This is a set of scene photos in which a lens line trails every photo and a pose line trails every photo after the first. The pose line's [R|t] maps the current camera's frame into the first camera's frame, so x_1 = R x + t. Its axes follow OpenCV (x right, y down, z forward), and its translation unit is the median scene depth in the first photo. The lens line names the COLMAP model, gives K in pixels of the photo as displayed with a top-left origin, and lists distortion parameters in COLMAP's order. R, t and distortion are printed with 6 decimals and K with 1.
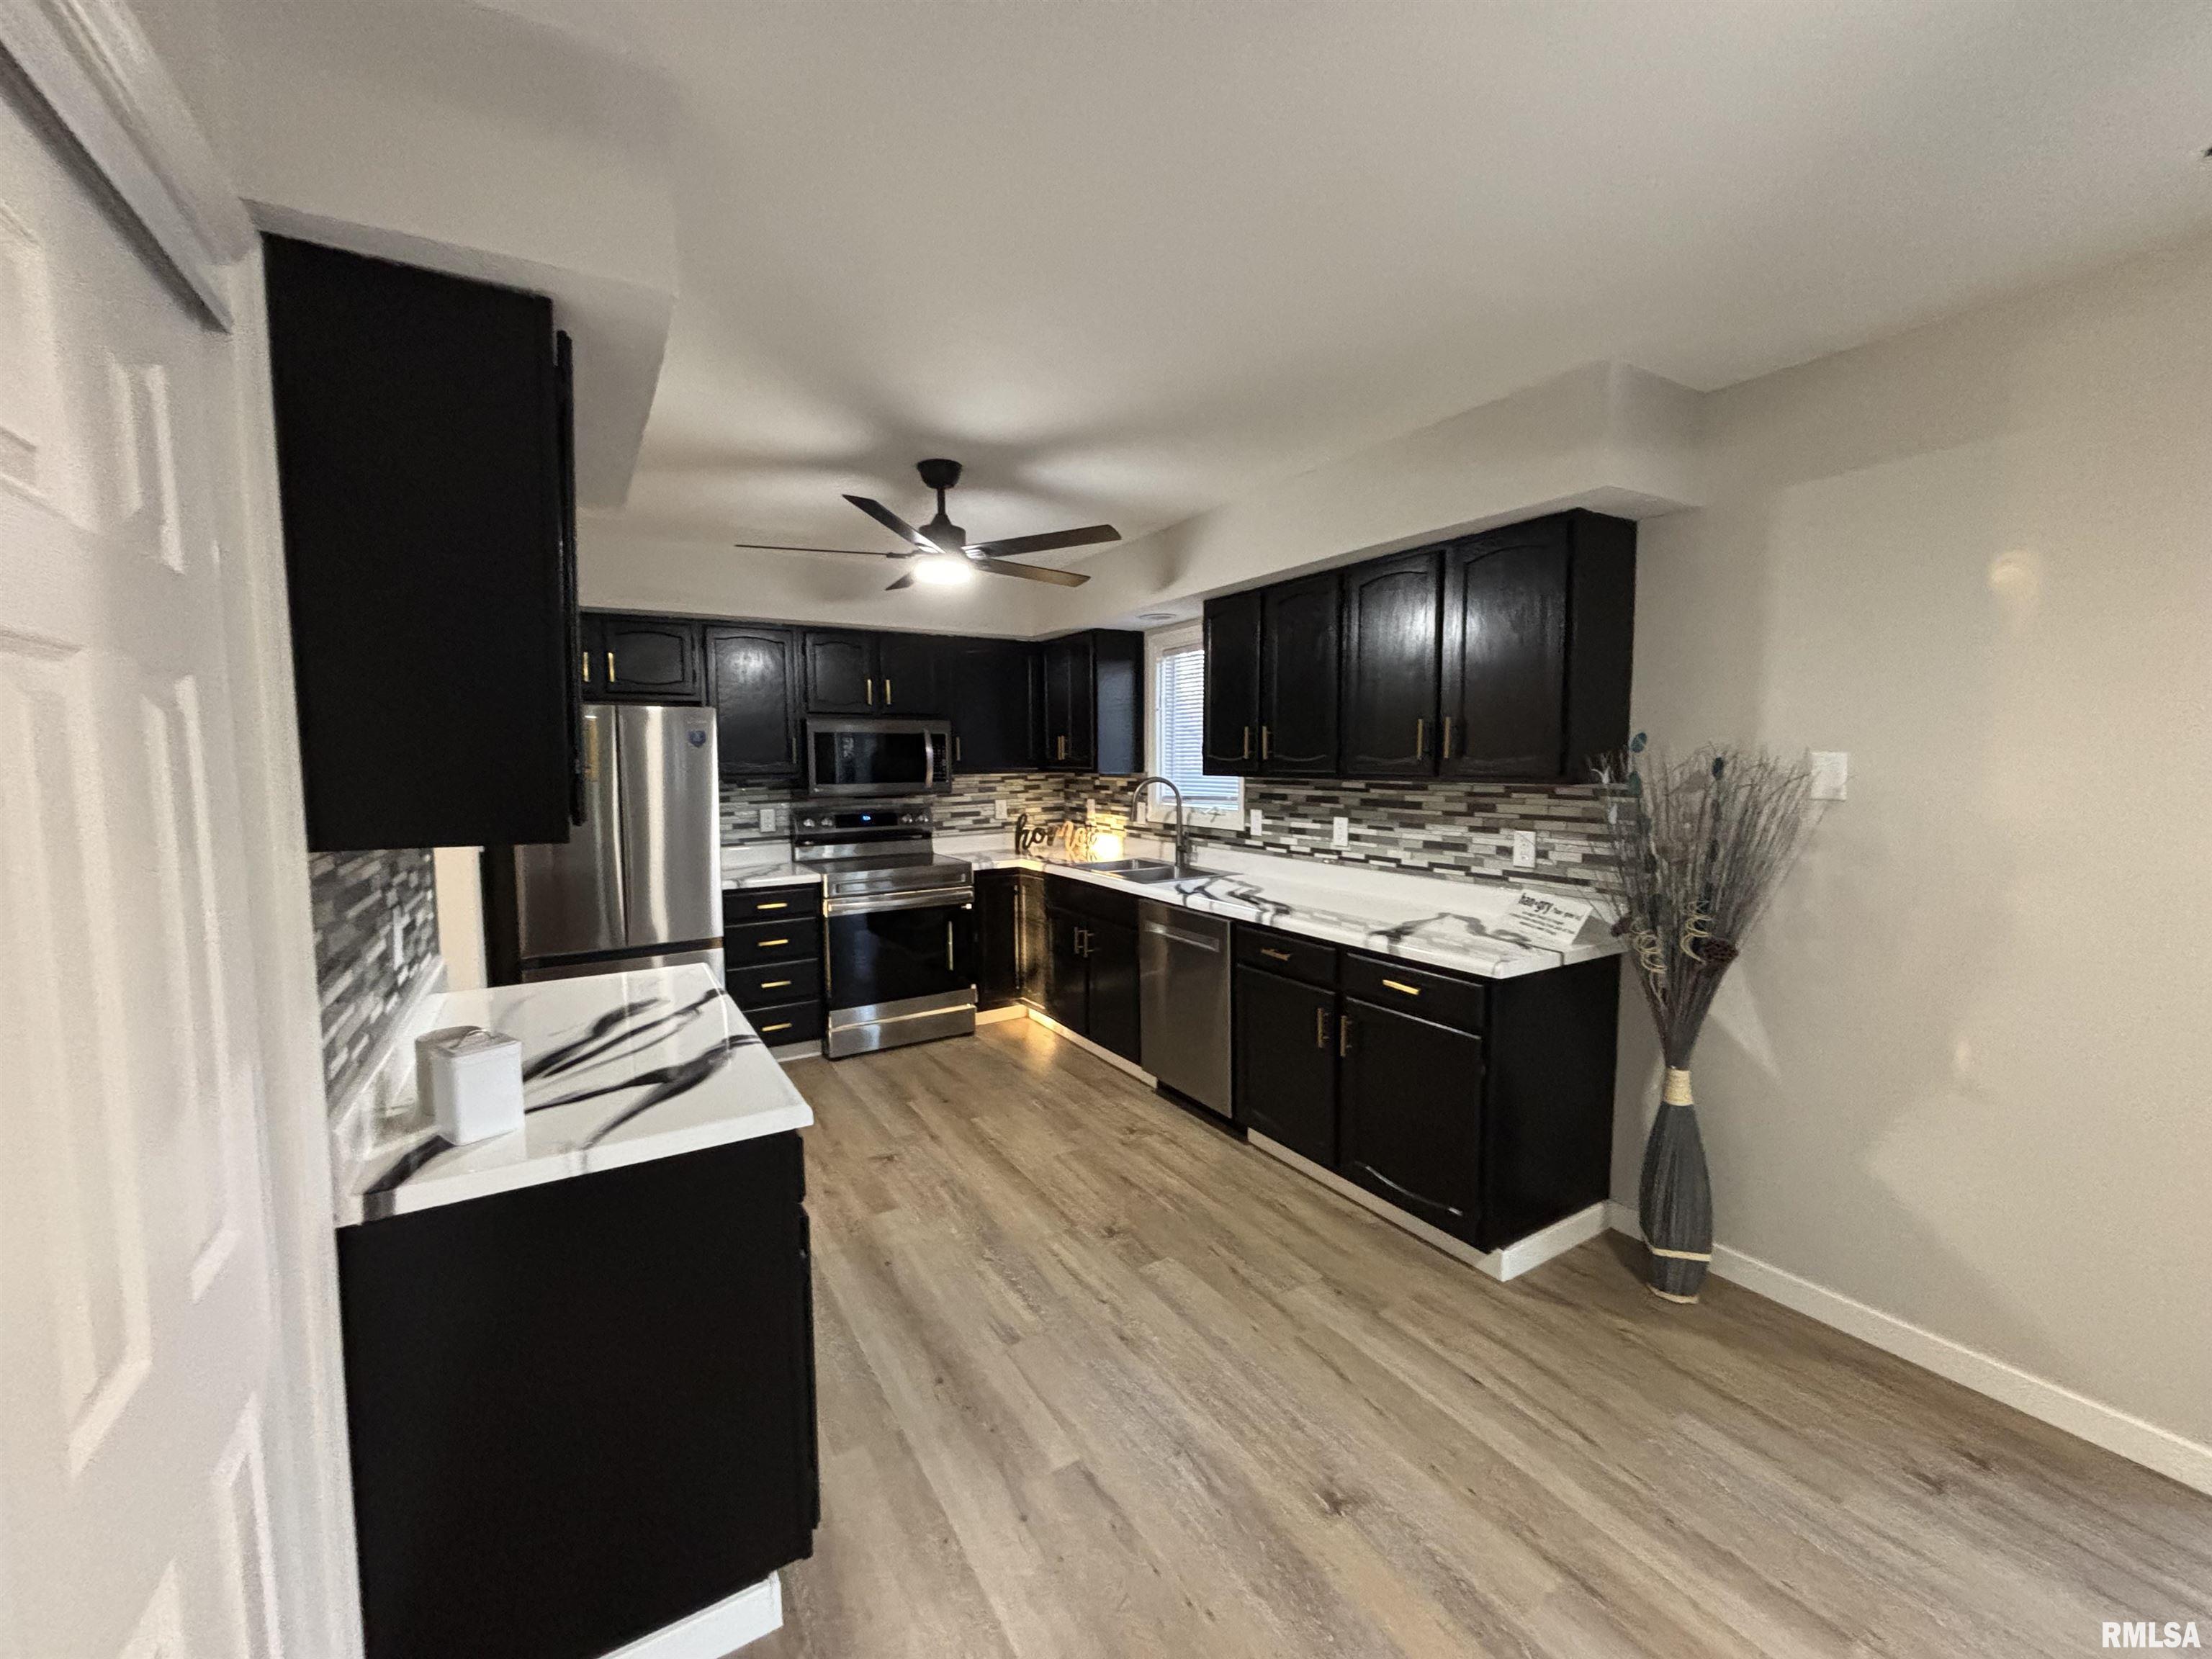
lens RADIAL K [[892.6, 0, 1100.3], [0, 892.6, 827.0], [0, 0, 1]] dist [-0.000435, -0.000092]
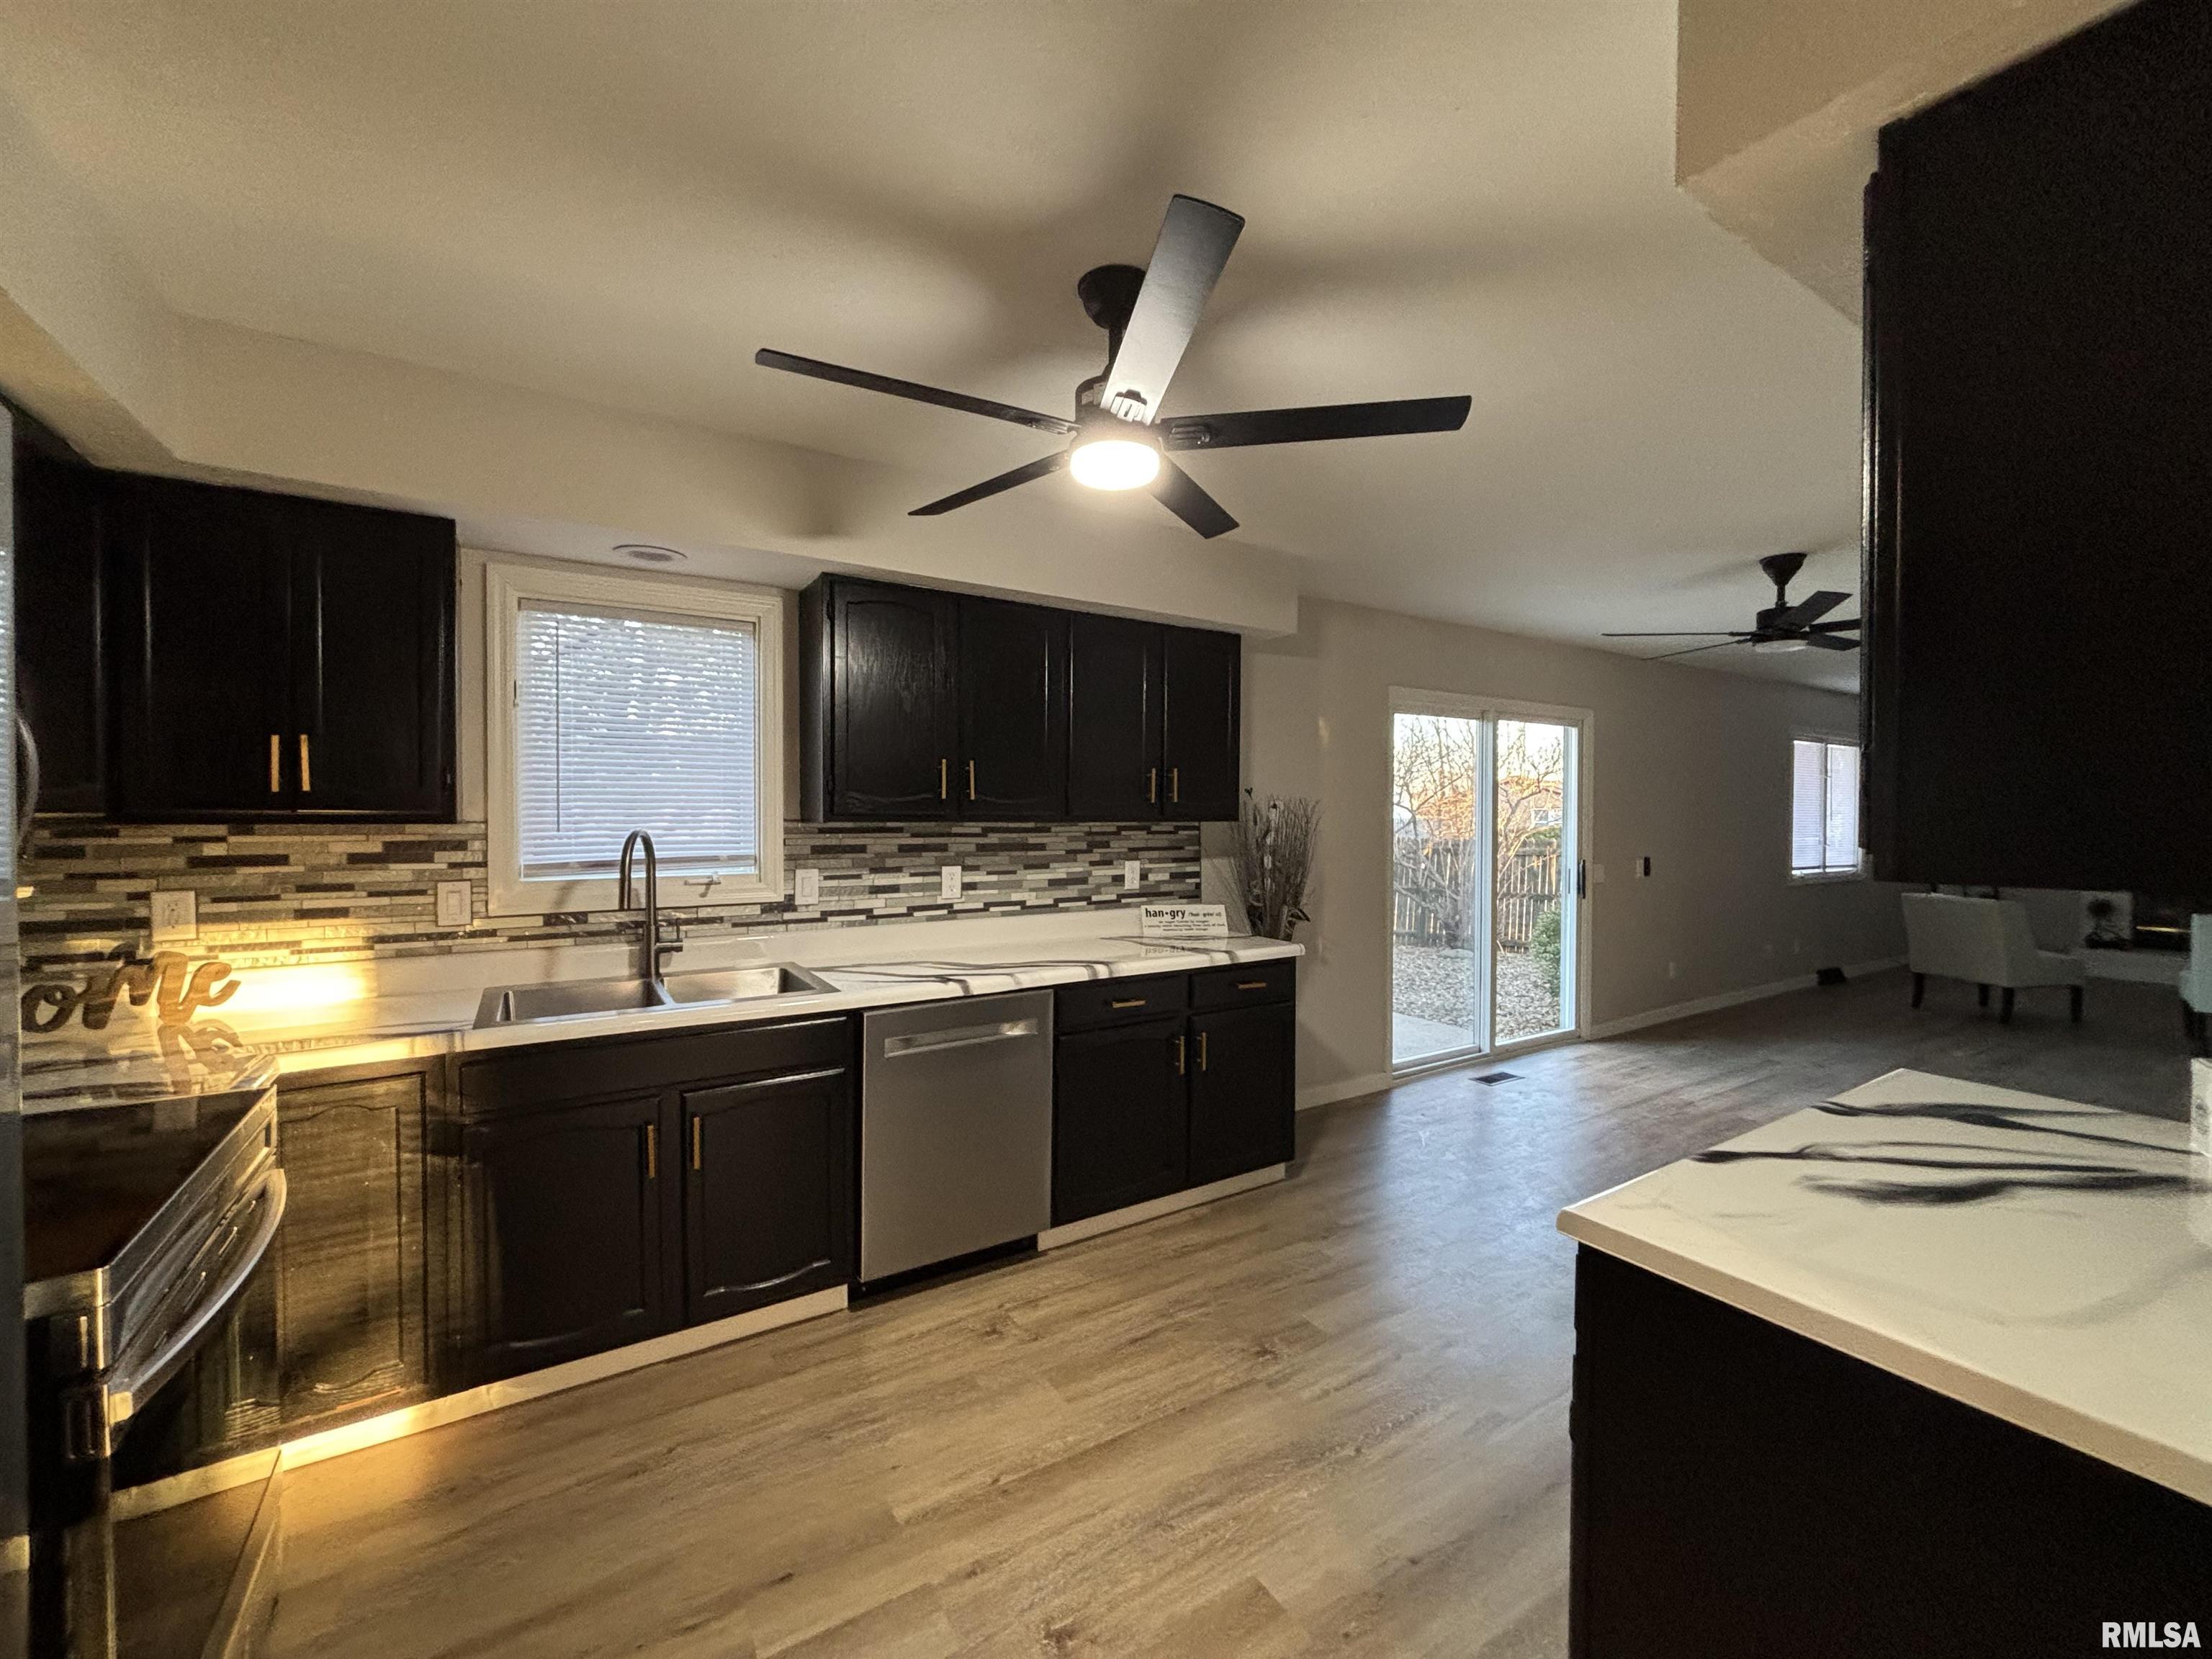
lens RADIAL K [[895.1, 0, 1116.5], [0, 895.1, 823.3], [0, 0, 1]] dist [0.000026, -0.000090]
pose [[-0.031346, -0.010372, 0.999455, -0.642100], [0.073597, 0.997208, 0.012657, -0.053912], [-0.996795, 0.073954, -0.030496, 0.873020]]
